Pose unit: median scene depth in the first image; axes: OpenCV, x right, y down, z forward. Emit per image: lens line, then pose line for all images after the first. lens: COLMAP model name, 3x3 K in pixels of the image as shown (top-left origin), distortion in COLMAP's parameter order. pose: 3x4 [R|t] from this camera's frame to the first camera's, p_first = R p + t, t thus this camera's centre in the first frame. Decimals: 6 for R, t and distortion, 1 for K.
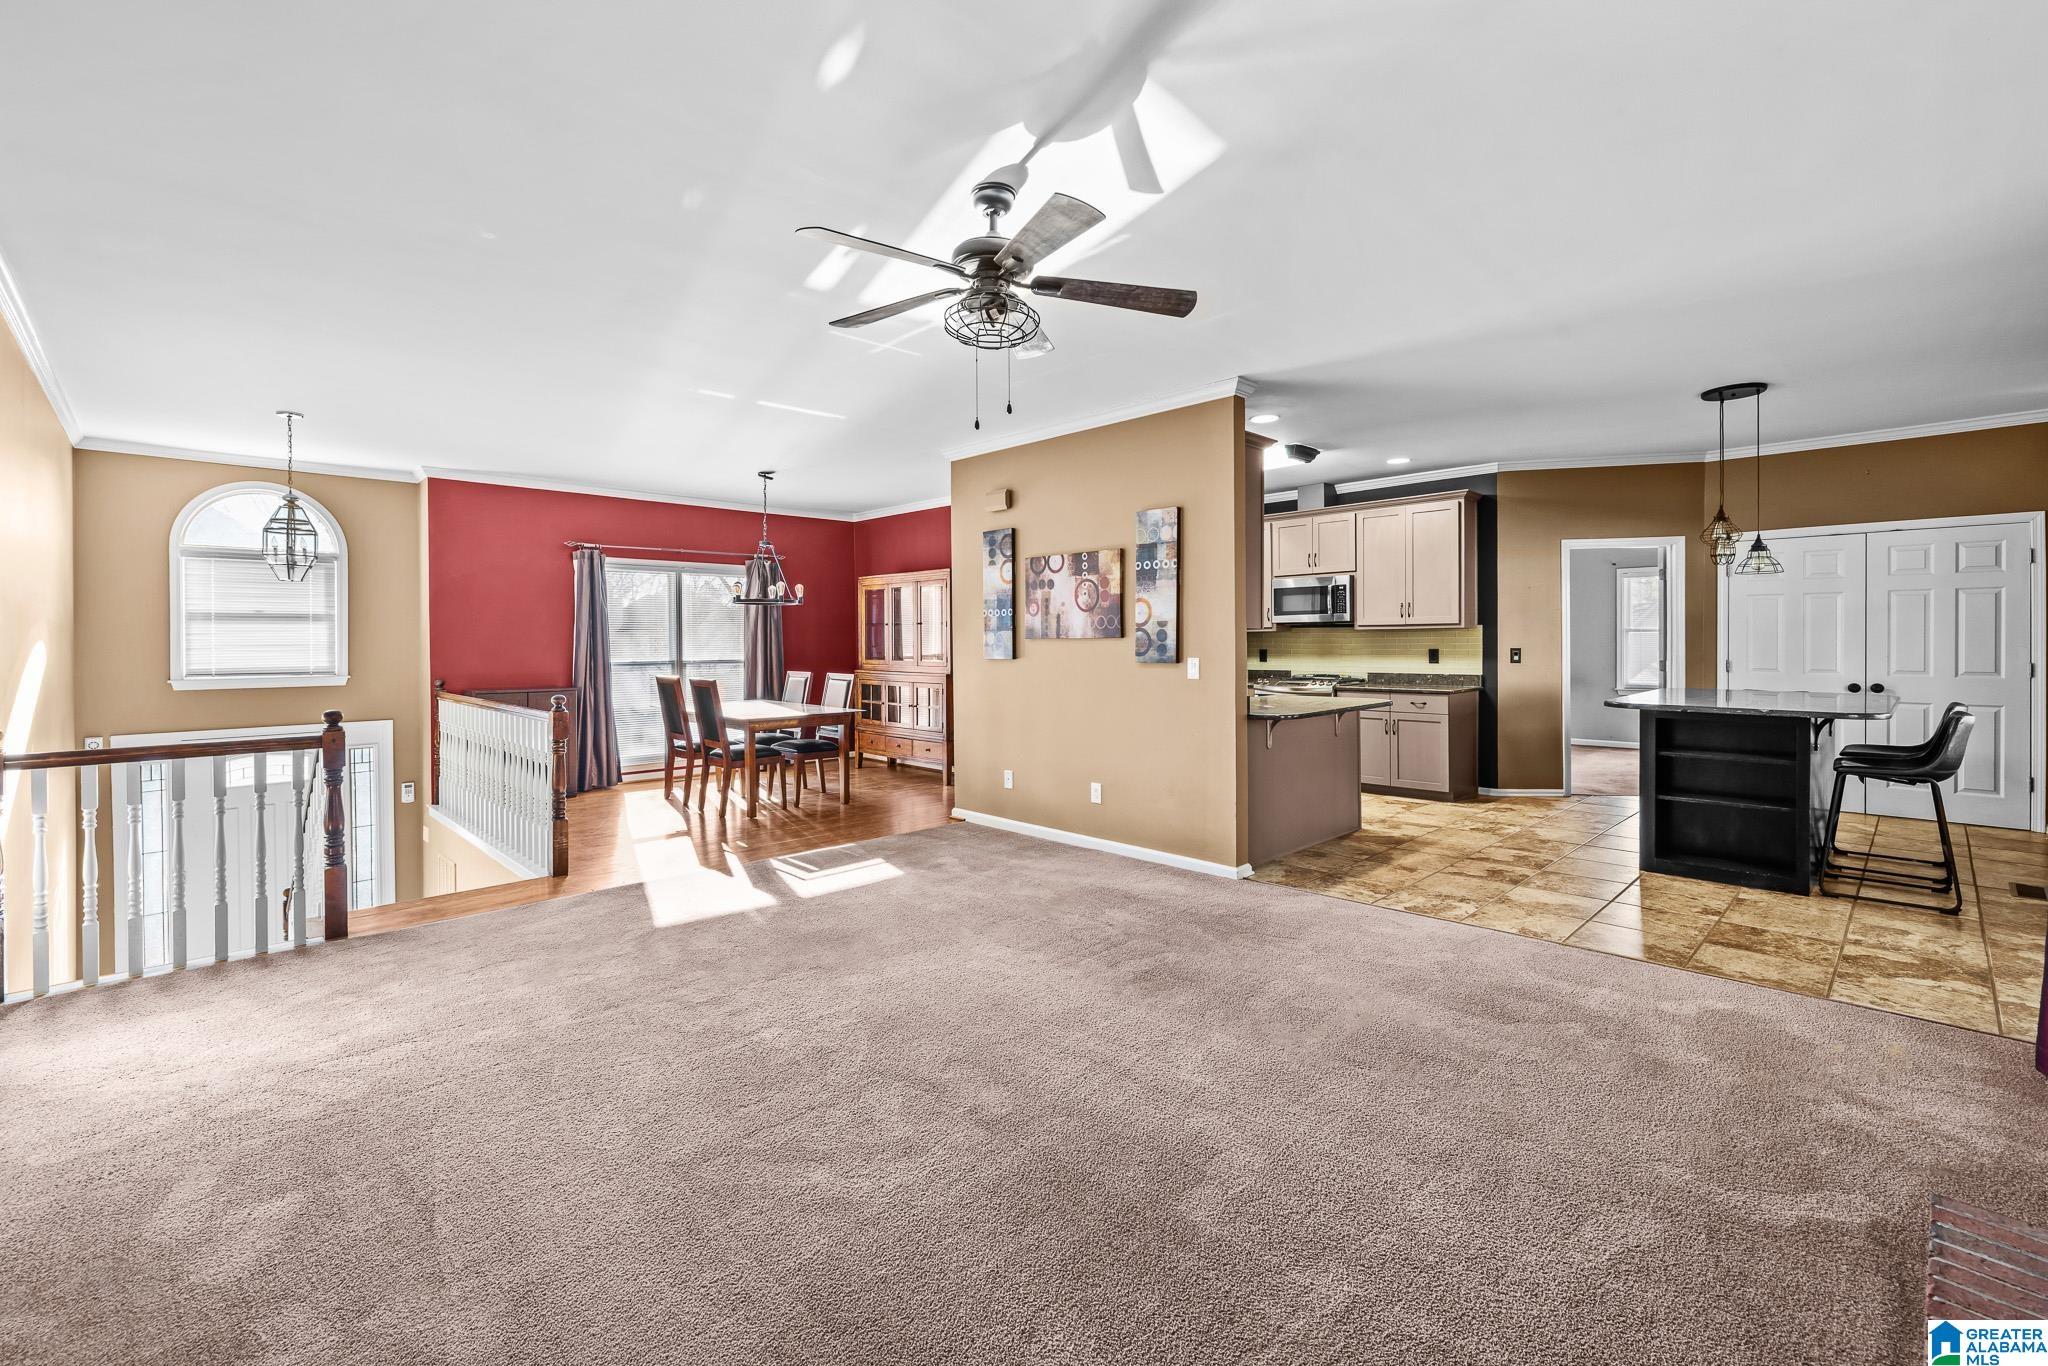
lens RADIAL K [[870.0, 0, 1017.8], [0, 870.0, 647.5], [0, 0, 1]] dist [0.002386, 0.001715]
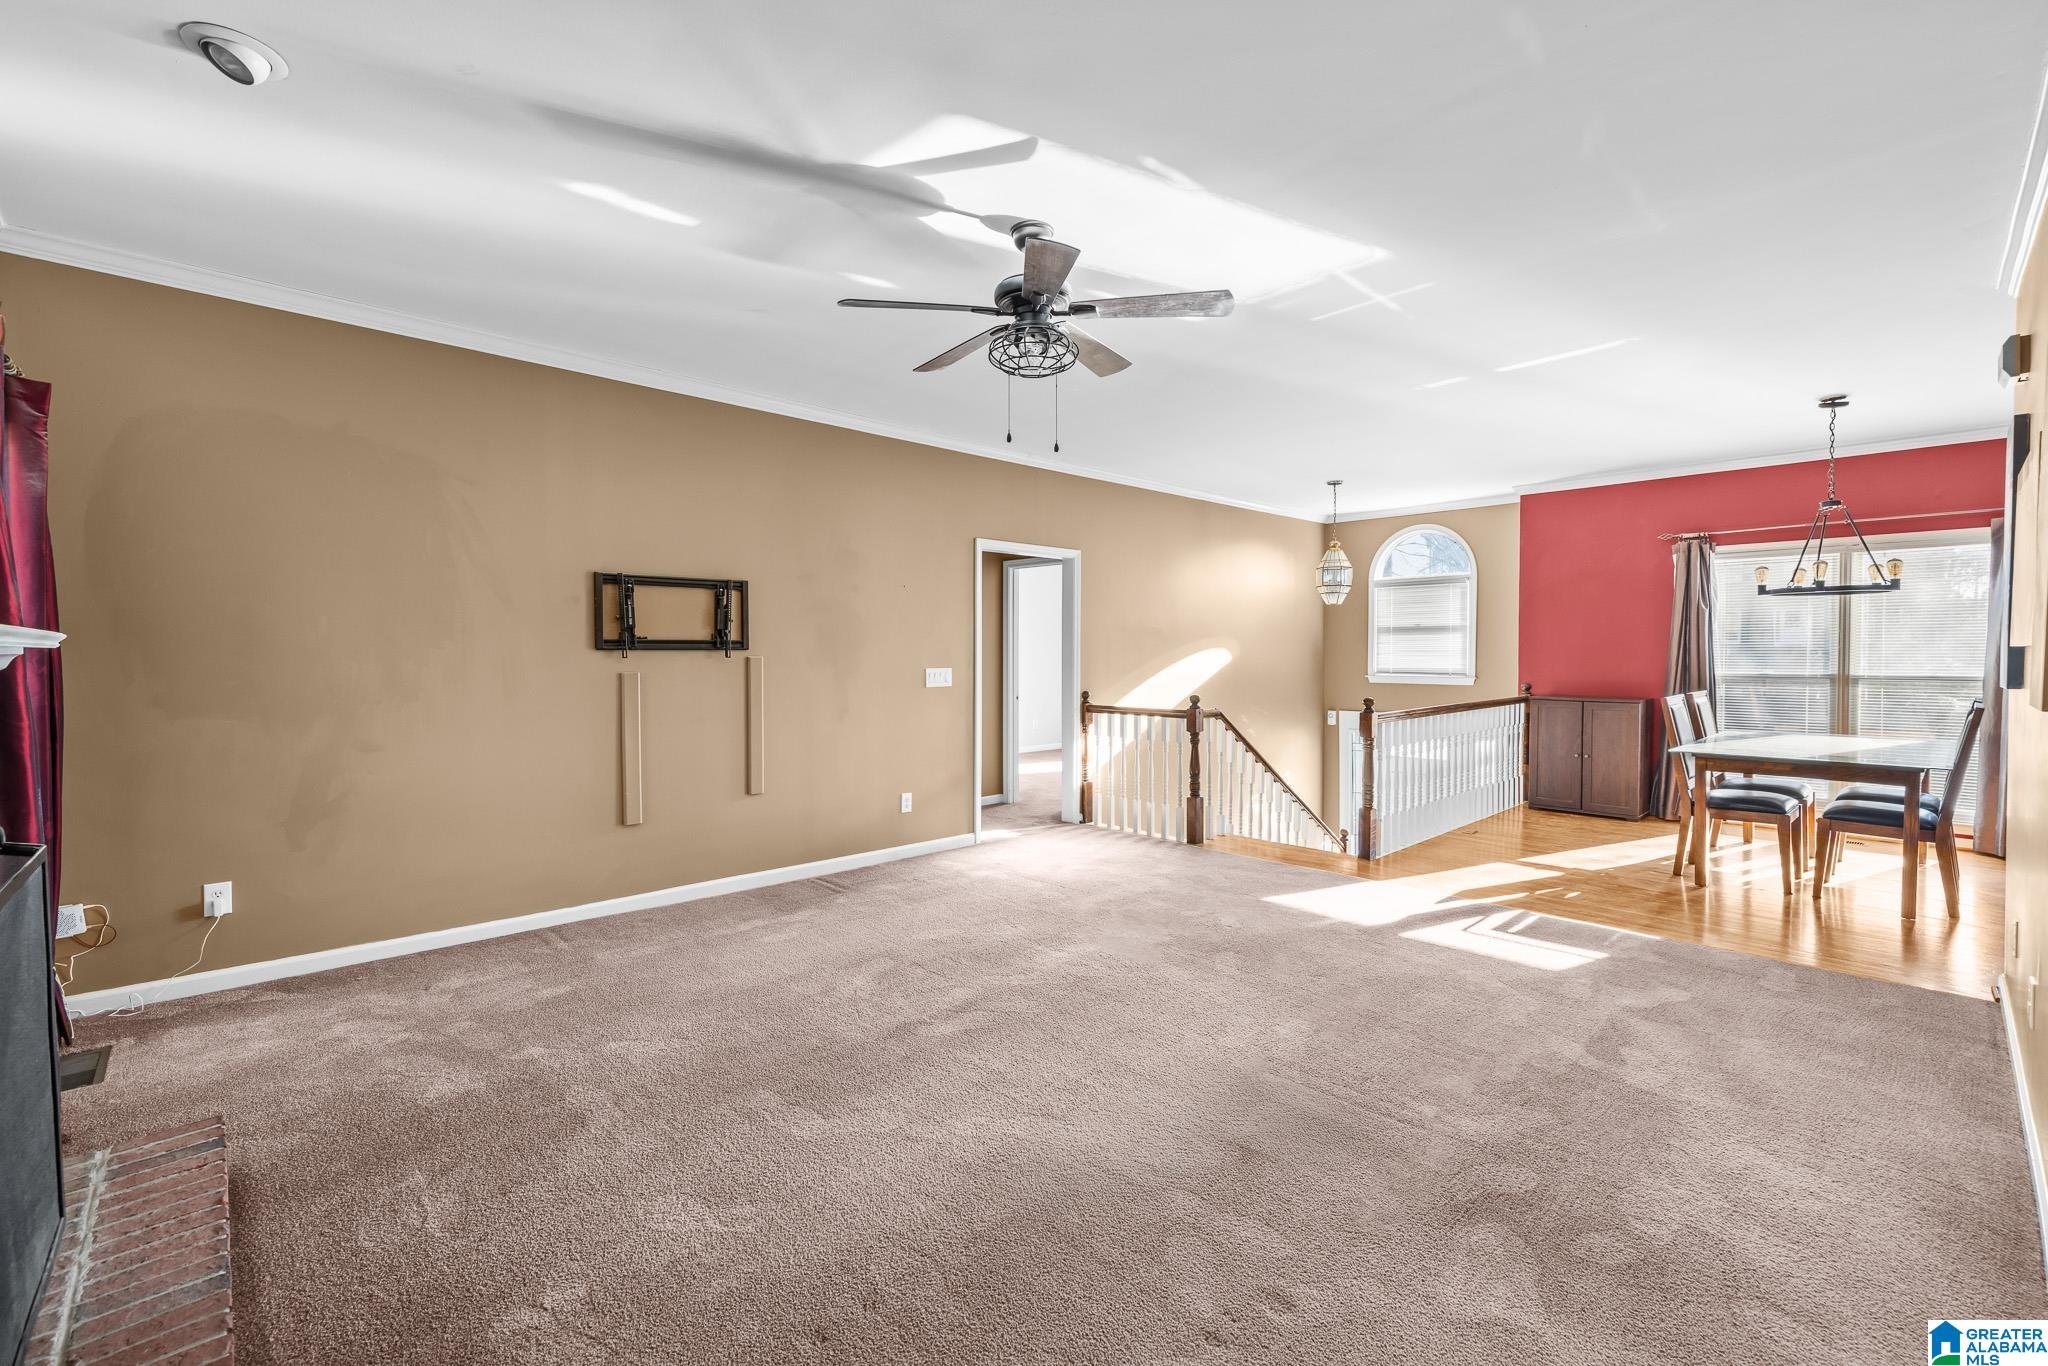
lens RADIAL K [[870.0, 0, 1022.6], [0, 870.0, 675.9], [0, 0, 1]] dist [0.002386, 0.001715]
pose [[-0.002489, 0.035386, -0.999371, 0.425347], [-0.005271, 0.999359, 0.035399, -0.007877], [0.999983, 0.005356, -0.002301, 0.402843]]
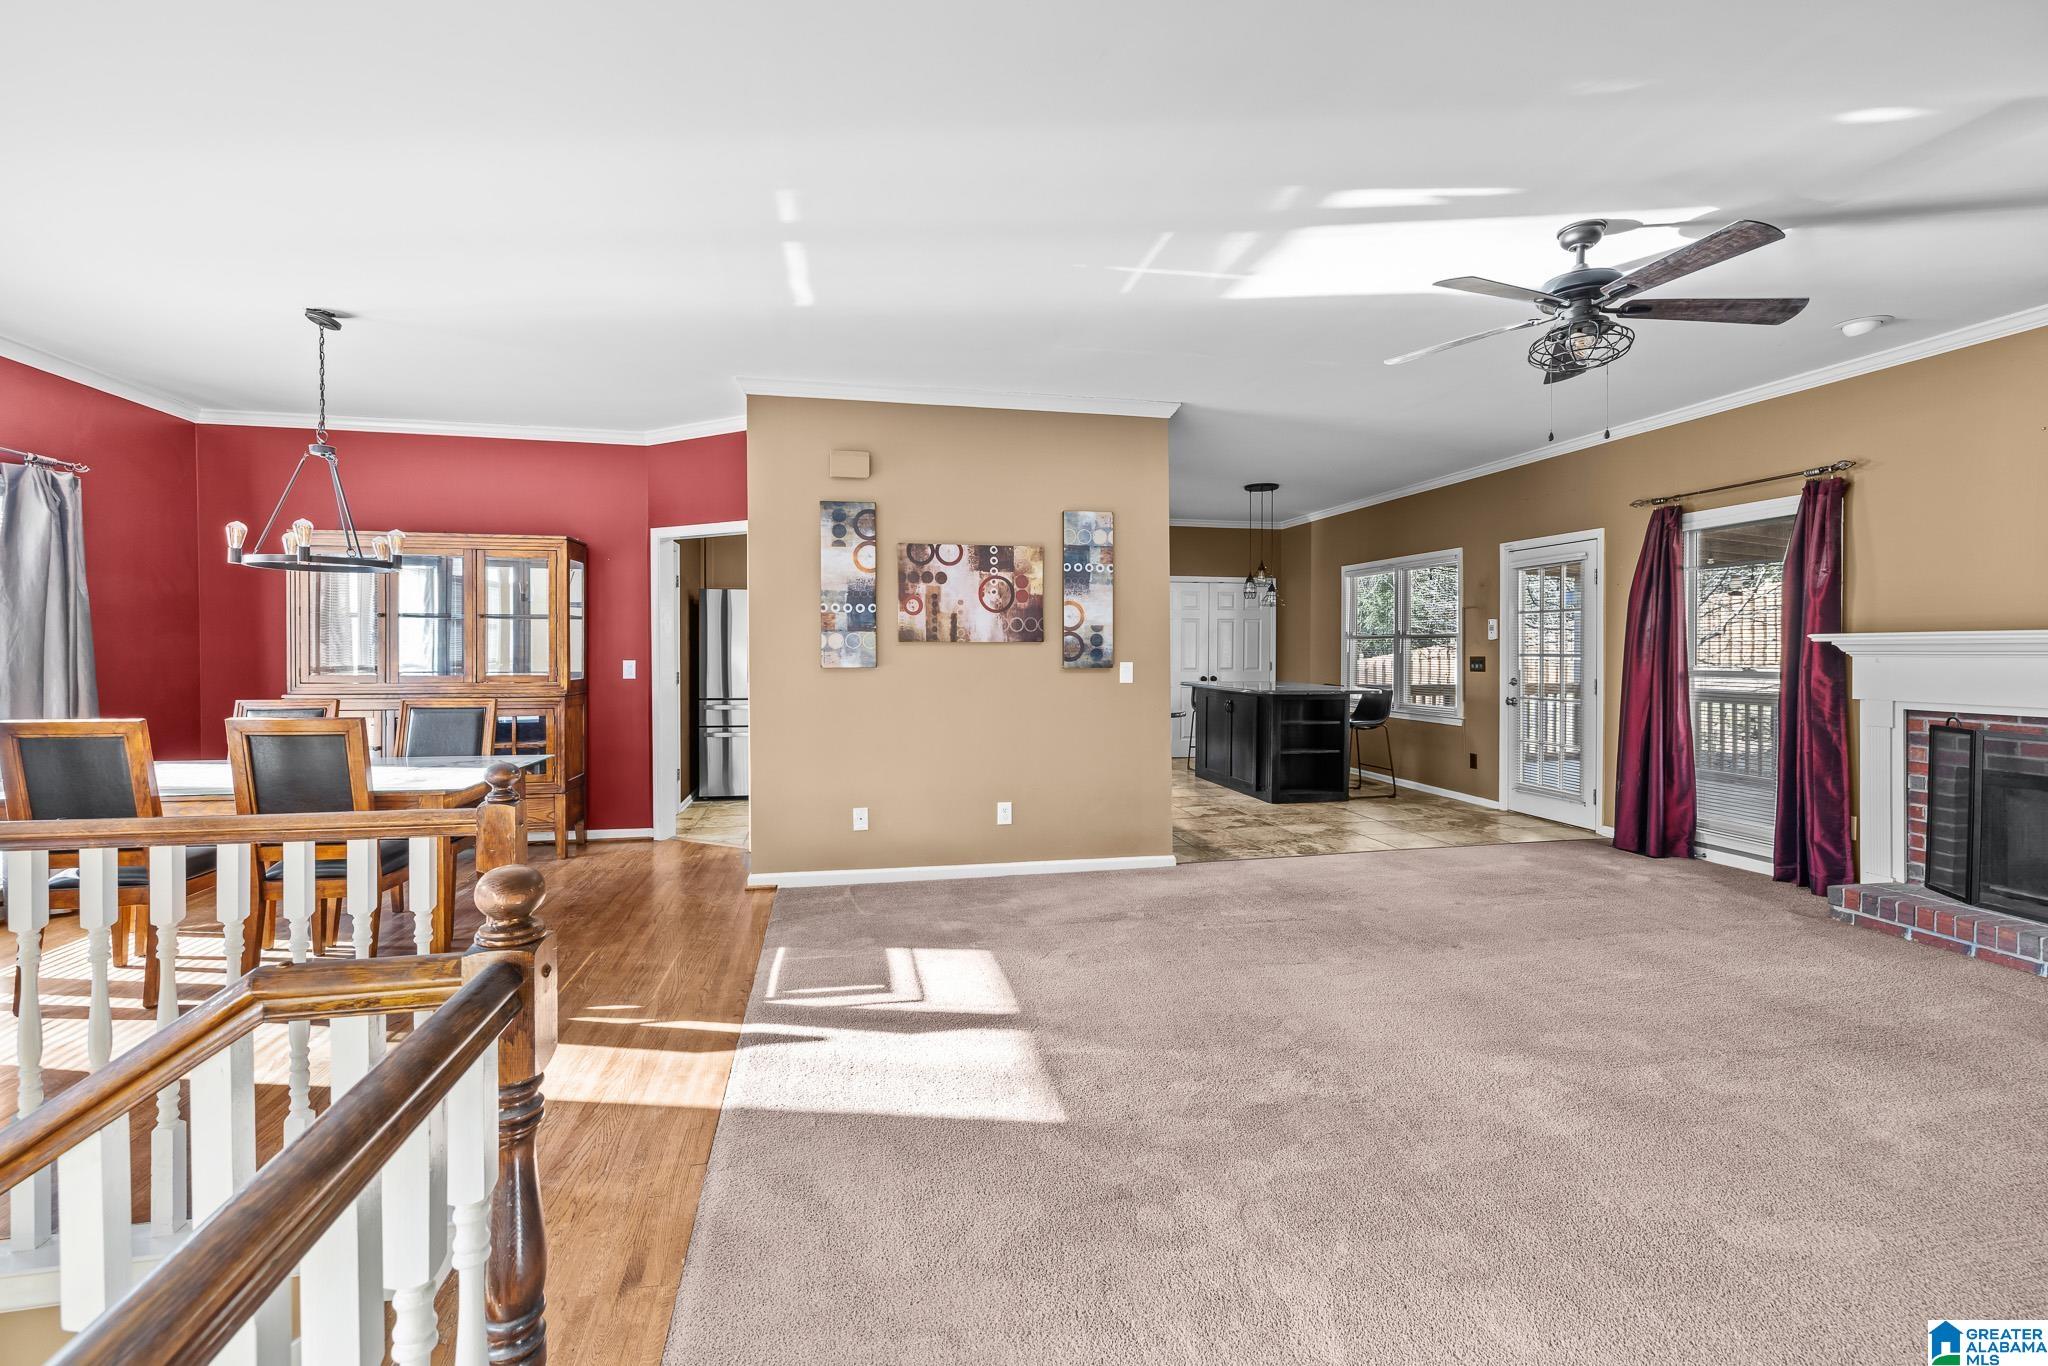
lens RADIAL K [[870.0, 0, 1004.3], [0, 870.0, 655.4], [0, 0, 1]] dist [0.002386, 0.001715]
pose [[0.538931, -0.002299, 0.842347, -0.543159], [0.002386, 0.999996, 0.001203, 0.001694], [-0.842346, 0.001361, 0.538935, 0.415417]]
